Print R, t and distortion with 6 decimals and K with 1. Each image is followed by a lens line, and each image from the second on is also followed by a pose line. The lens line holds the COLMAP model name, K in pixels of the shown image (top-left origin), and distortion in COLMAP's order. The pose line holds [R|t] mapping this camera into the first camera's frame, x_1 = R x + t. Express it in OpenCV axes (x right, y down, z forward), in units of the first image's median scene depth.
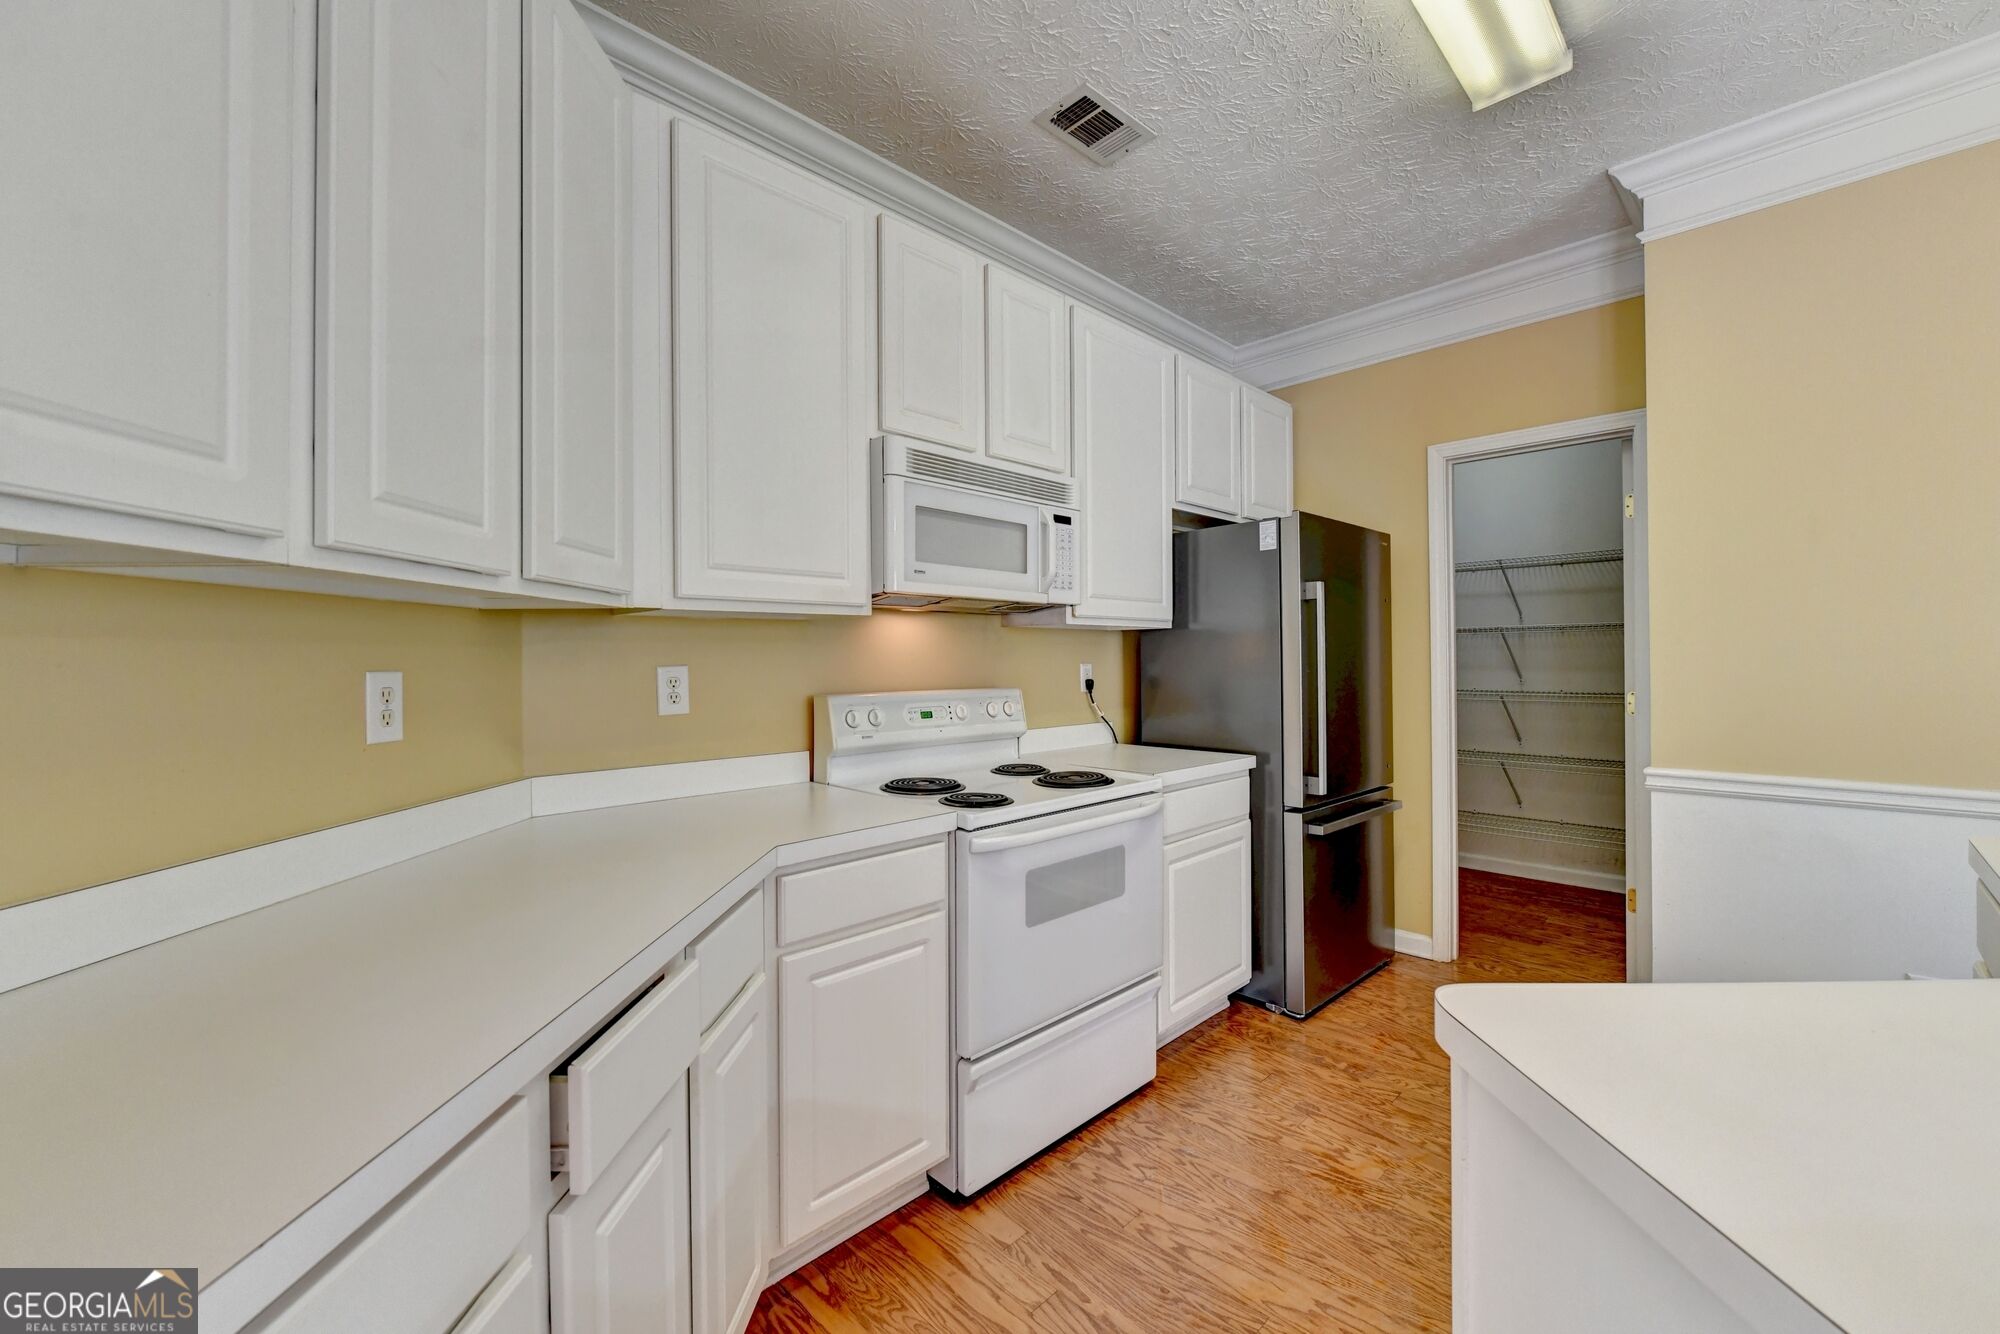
lens RADIAL K [[802.4, 0, 1008.8], [0, 802.4, 666.4], [0, 0, 1]] dist [-0.006455, -0.000366]
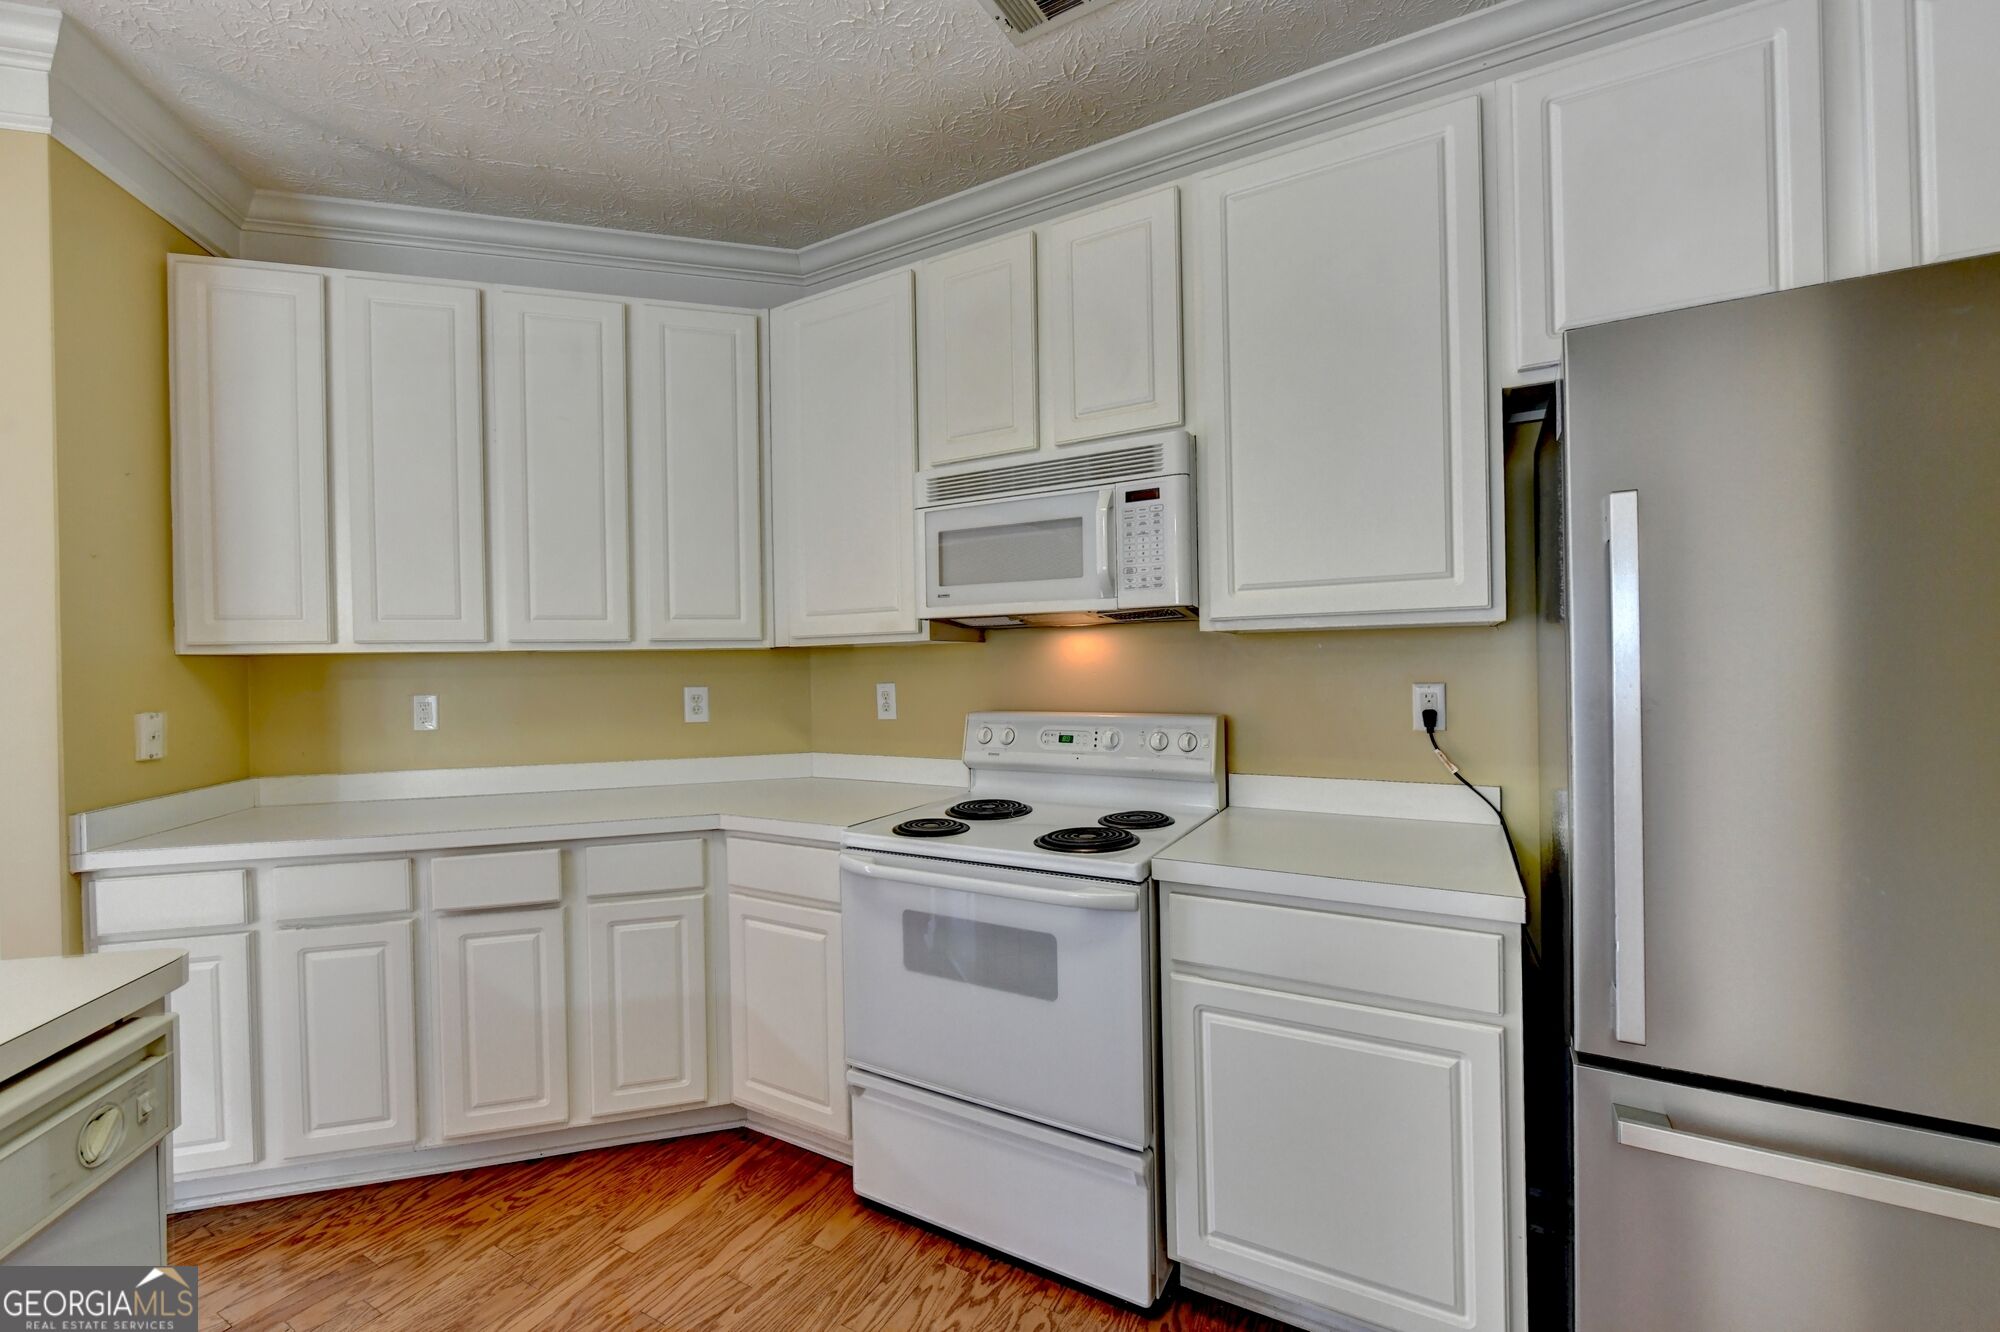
lens RADIAL K [[802.4, 0, 1008.8], [0, 802.4, 665.4], [0, 0, 1]] dist [-0.006455, -0.000366]
pose [[0.275567, 0.000343, -0.961282, 0.770630], [0.004708, 0.999987, 0.001706, -0.026290], [0.961270, -0.004995, 0.275562, 0.686394]]
